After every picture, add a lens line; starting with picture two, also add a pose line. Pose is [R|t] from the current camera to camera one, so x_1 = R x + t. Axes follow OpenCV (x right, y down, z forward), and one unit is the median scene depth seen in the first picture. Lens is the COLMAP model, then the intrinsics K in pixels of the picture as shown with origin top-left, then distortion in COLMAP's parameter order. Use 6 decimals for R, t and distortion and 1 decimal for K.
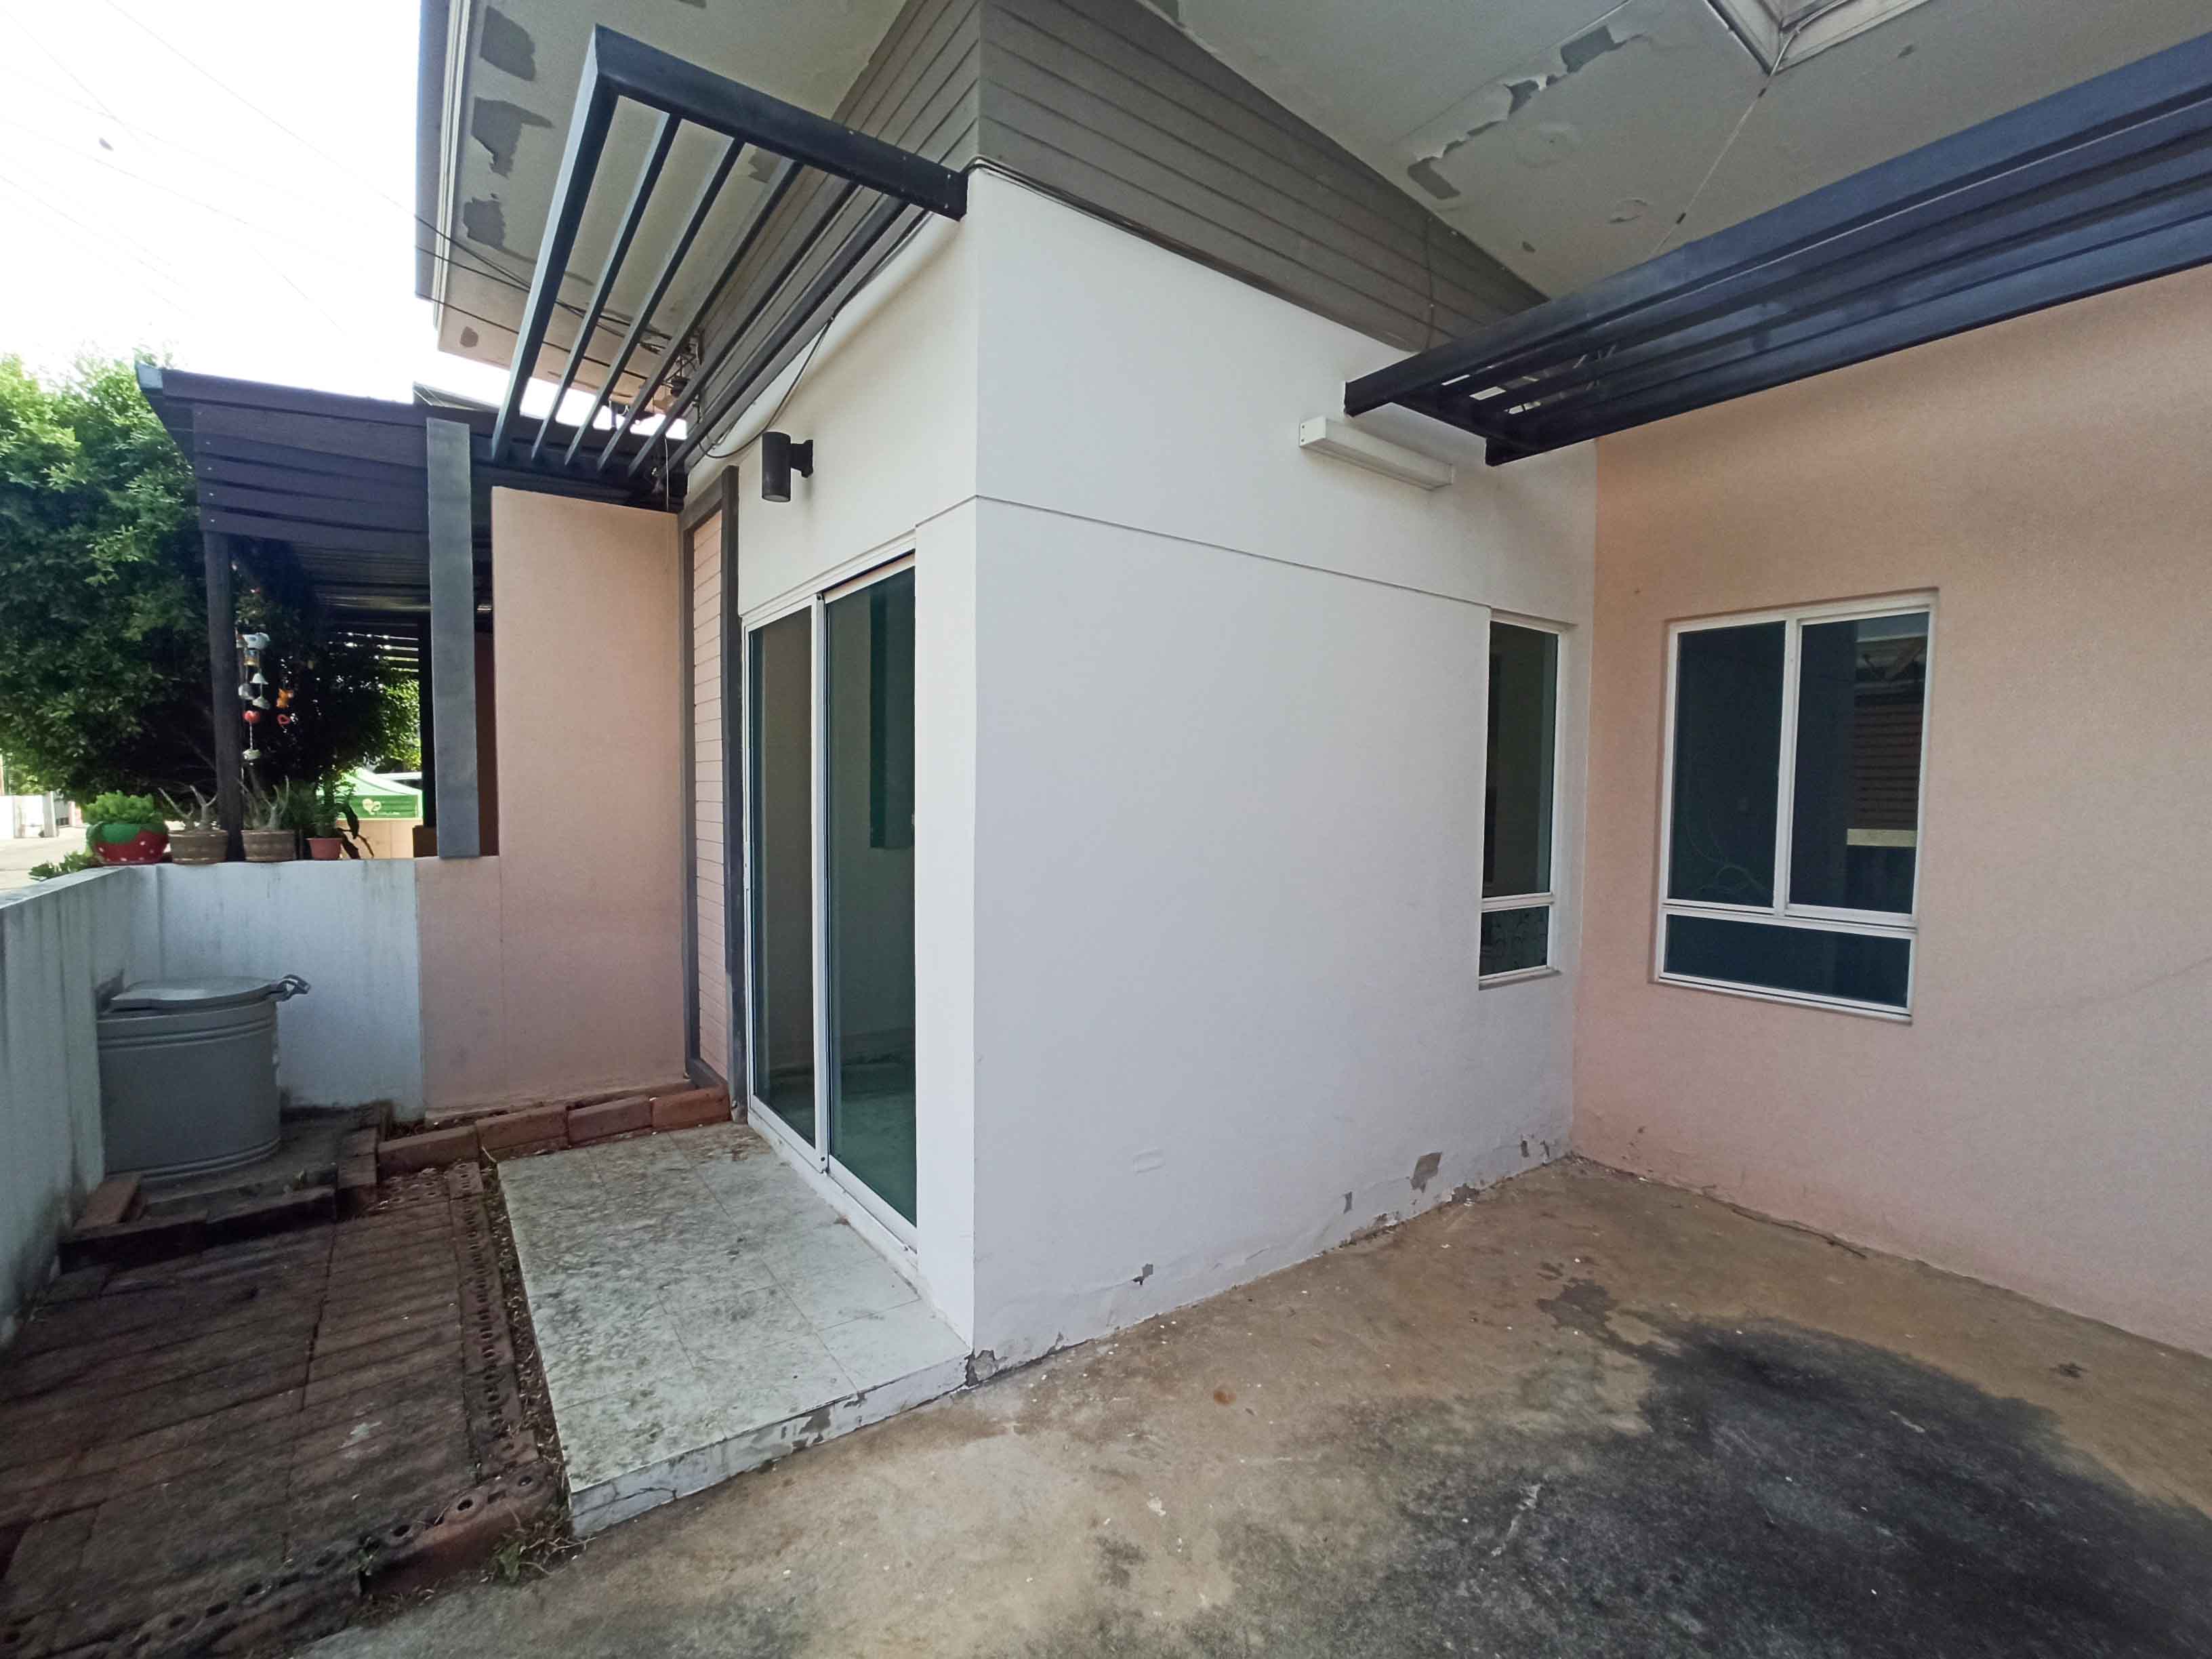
lens RADIAL K [[983.6, 0, 1106.0], [0, 983.6, 829.5], [0, 0, 1]] dist [0.000563, 0.000043]
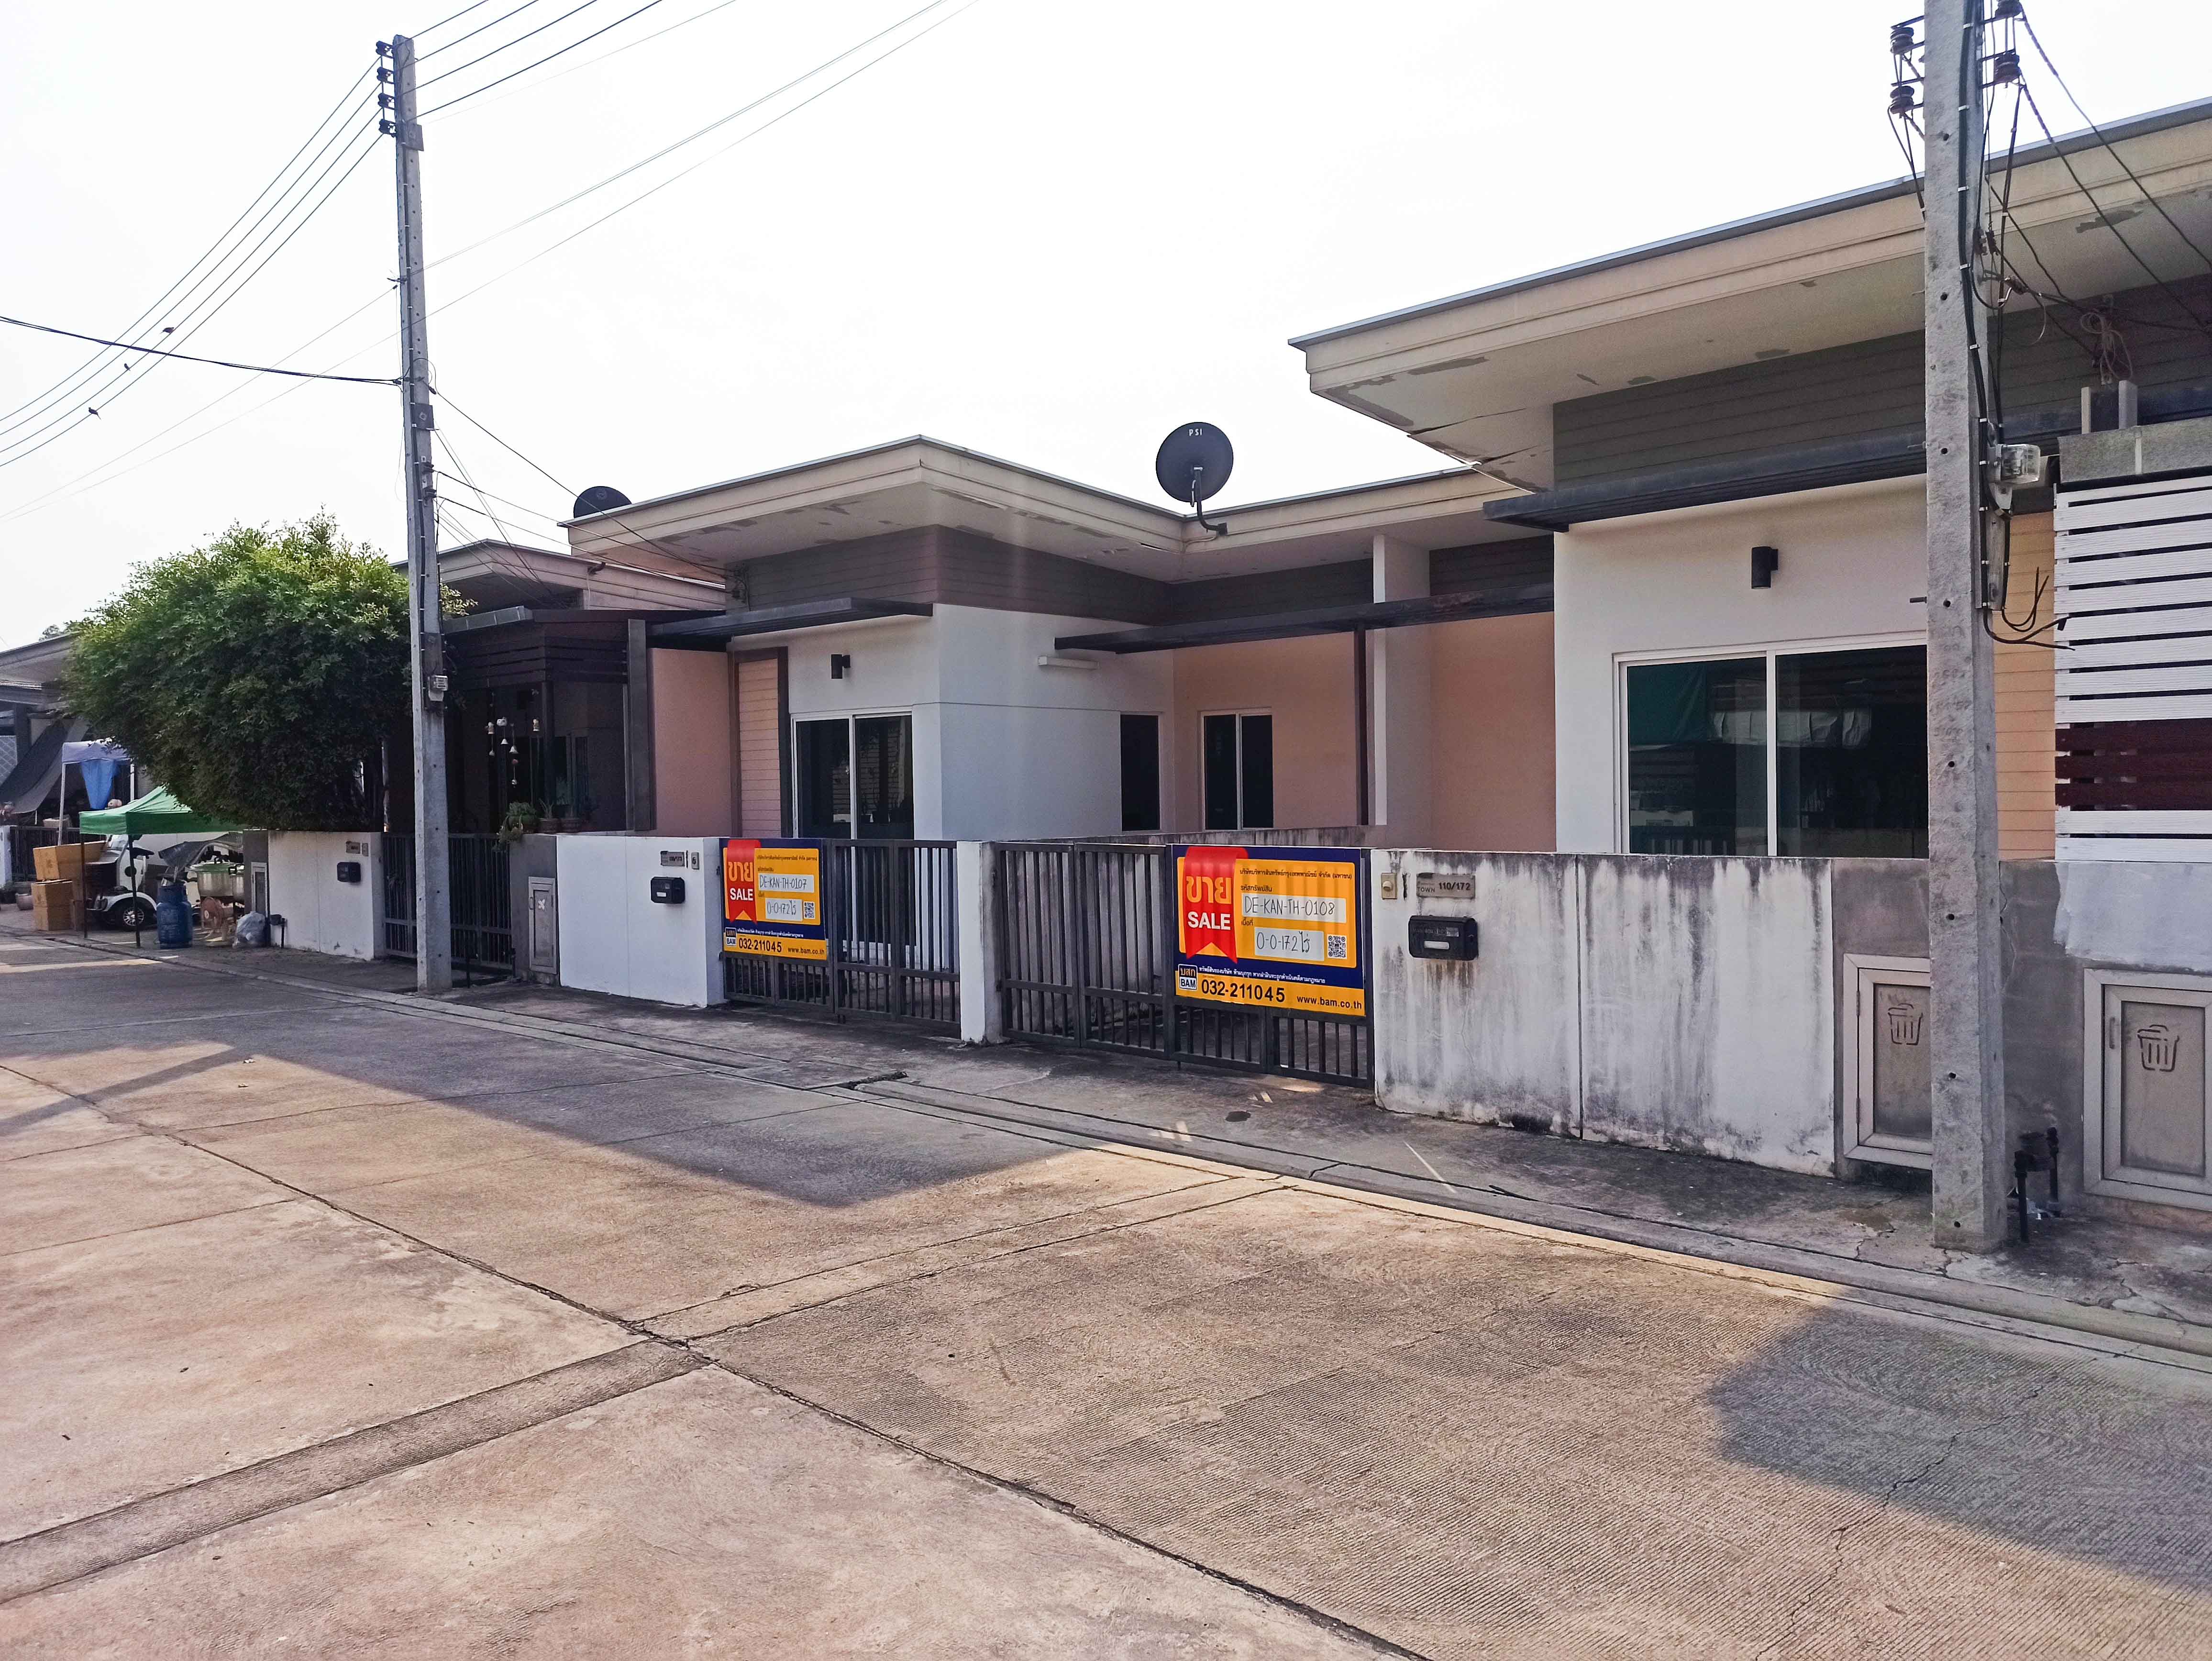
lens RADIAL K [[1449.8, 0, 1111.7], [0, 1449.8, 689.3], [0, 0, 1]] dist [0.130921, -0.000300]
pose [[0.983528, -0.012324, 0.180334, -0.276621], [0.031768, 0.993930, -0.105332, 0.101556], [-0.177941, 0.109326, 0.977949, -2.463390]]
